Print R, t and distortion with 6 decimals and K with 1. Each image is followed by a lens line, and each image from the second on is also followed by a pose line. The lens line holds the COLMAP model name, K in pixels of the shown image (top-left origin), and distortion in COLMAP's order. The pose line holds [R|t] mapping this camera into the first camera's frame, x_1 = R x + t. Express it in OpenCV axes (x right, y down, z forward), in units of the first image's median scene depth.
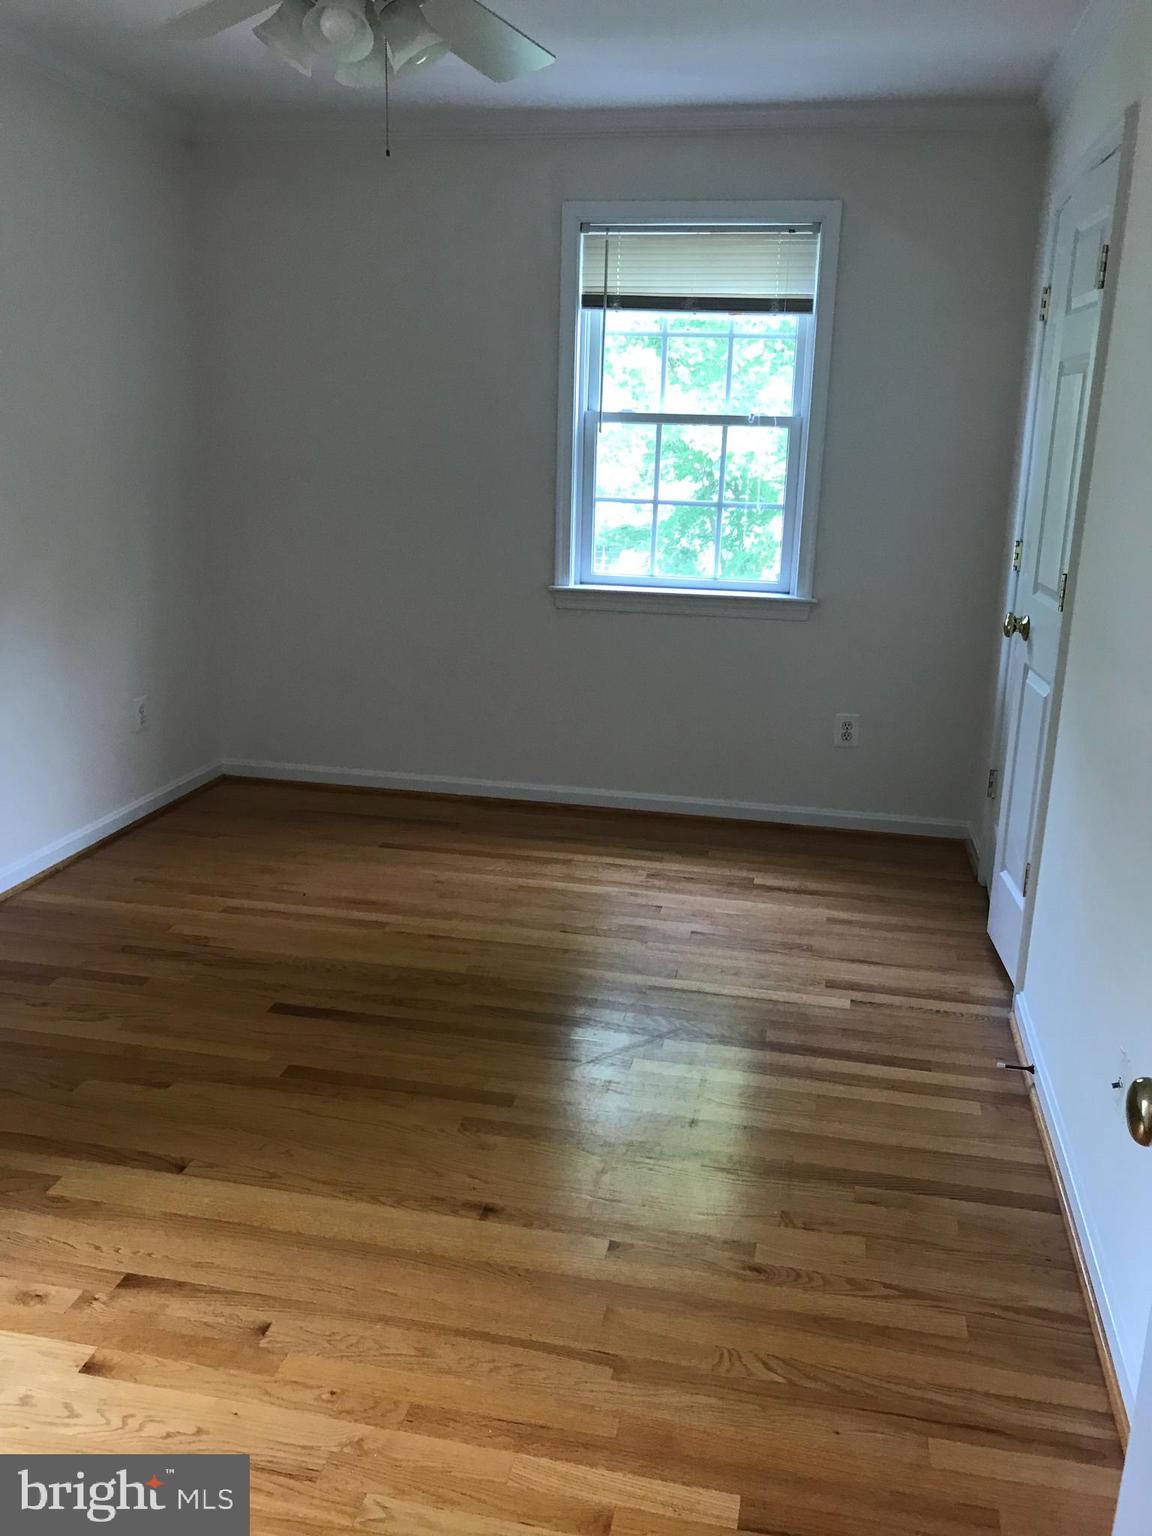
lens RADIAL K [[1293.5, 0, 580.6], [0, 1293.5, 766.5], [0, 0, 1]] dist [0.027446, 0.000780]
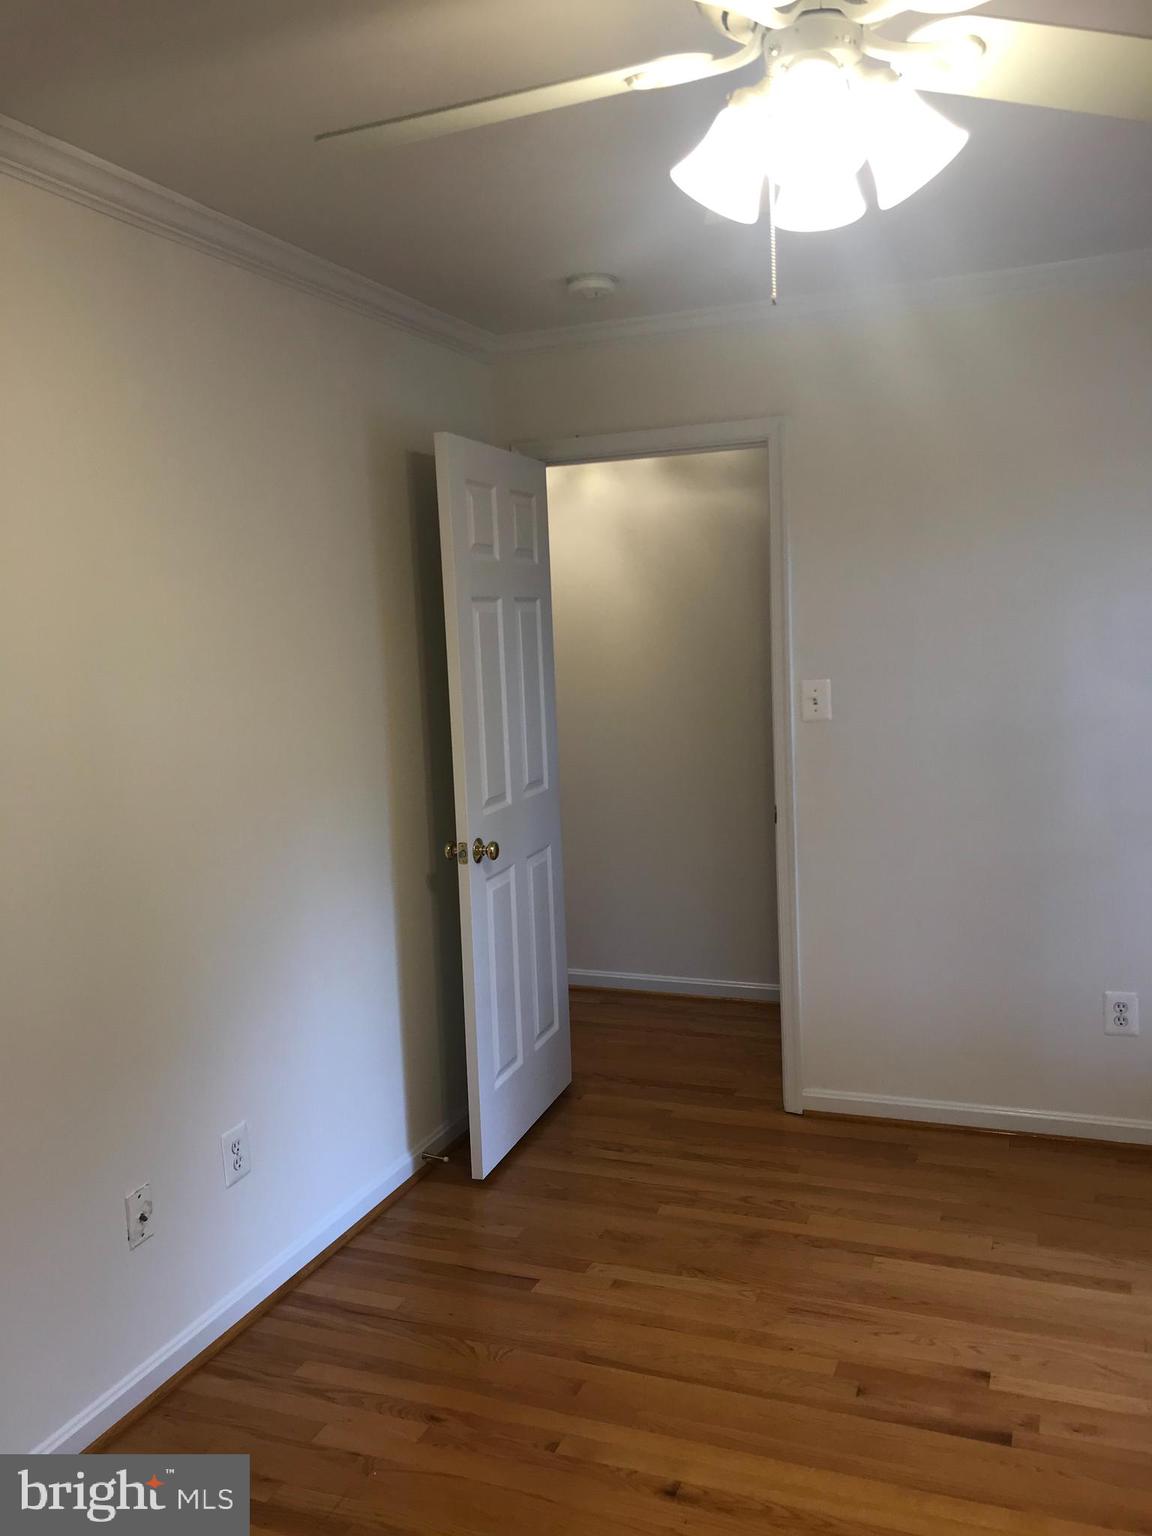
lens RADIAL K [[1293.5, 0, 573.2], [0, 1293.5, 759.5], [0, 0, 1]] dist [0.027446, 0.000780]
pose [[-0.983920, -0.004691, 0.178549, -0.139719], [0.060236, 0.932376, 0.356435, -0.411947], [-0.168147, 0.361459, -0.917101, 1.405373]]
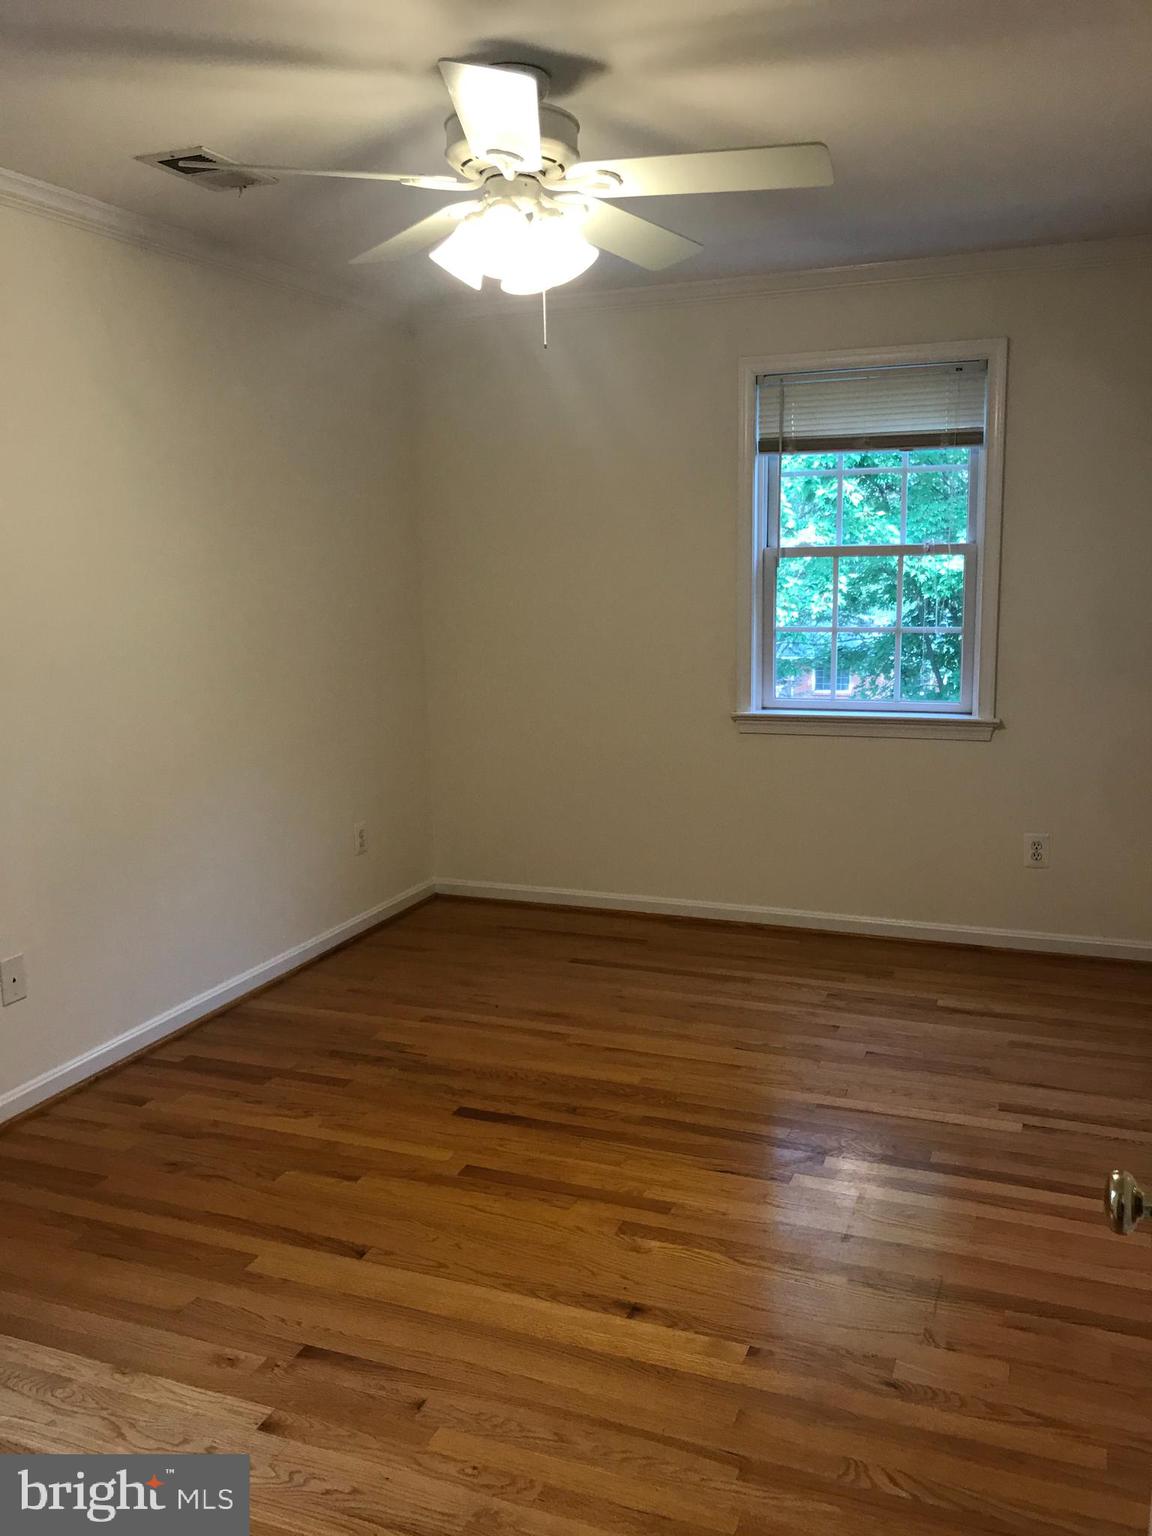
lens RADIAL K [[1293.5, 0, 576.5], [0, 1293.5, 769.9], [0, 0, 1]] dist [0.027446, 0.000780]
pose [[0.982923, -0.015045, -0.183400, 0.067321], [-0.001559, 0.995935, -0.090057, 0.001078], [0.184009, 0.088805, 0.978905, -0.063704]]
